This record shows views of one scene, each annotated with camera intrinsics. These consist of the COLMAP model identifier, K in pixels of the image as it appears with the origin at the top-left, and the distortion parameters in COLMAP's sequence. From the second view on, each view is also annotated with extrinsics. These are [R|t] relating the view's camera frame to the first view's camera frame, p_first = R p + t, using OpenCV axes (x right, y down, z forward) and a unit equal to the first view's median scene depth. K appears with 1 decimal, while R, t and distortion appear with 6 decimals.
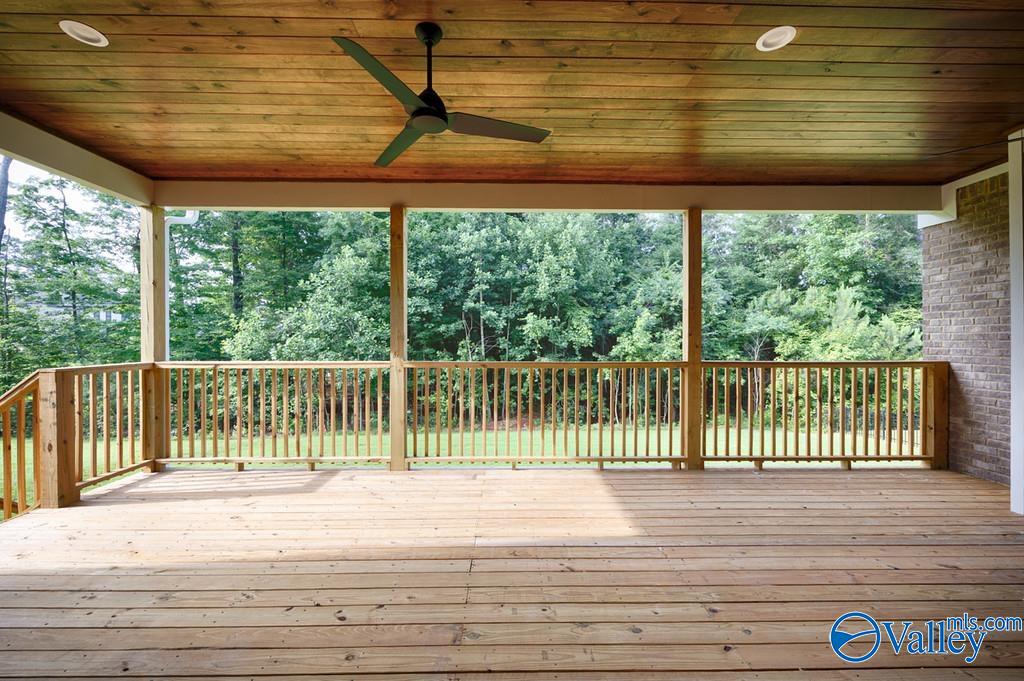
lens RADIAL K [[402.2, 0, 502.8], [0, 402.2, 339.5], [0, 0, 1]] dist [0.006339, -0.000347]
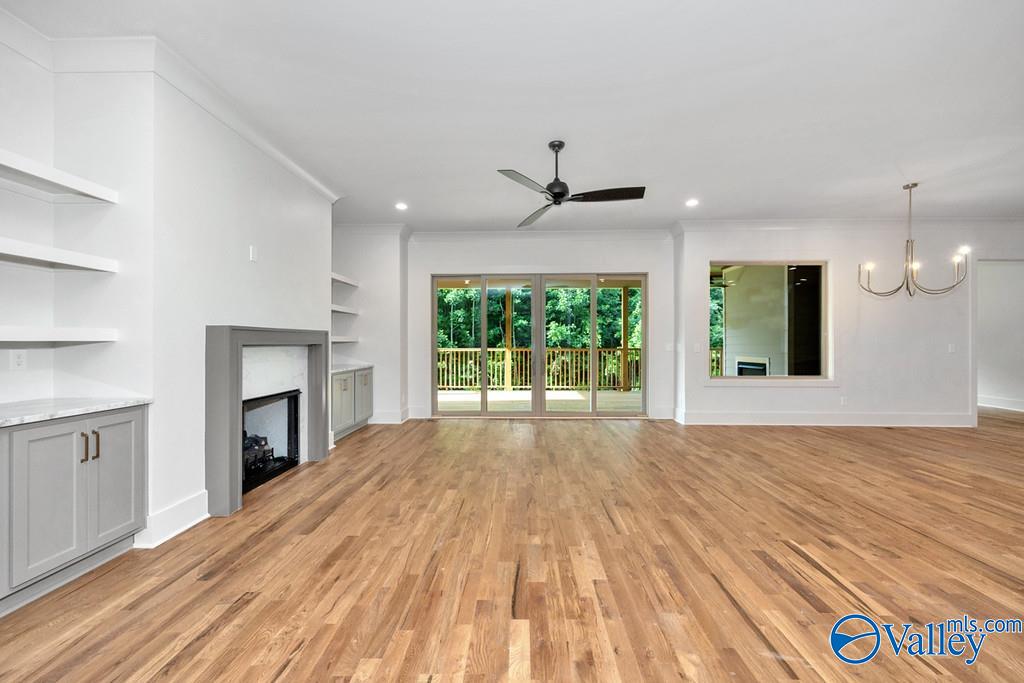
lens RADIAL K [[402.2, 0, 492.5], [0, 402.2, 345.9], [0, 0, 1]] dist [0.006339, -0.000347]
pose [[0.997333, 0.000507, -0.072985, -0.029584], [-0.000088, 0.999983, 0.005747, 0.004450], [0.072986, -0.005726, 0.997317, -0.293224]]
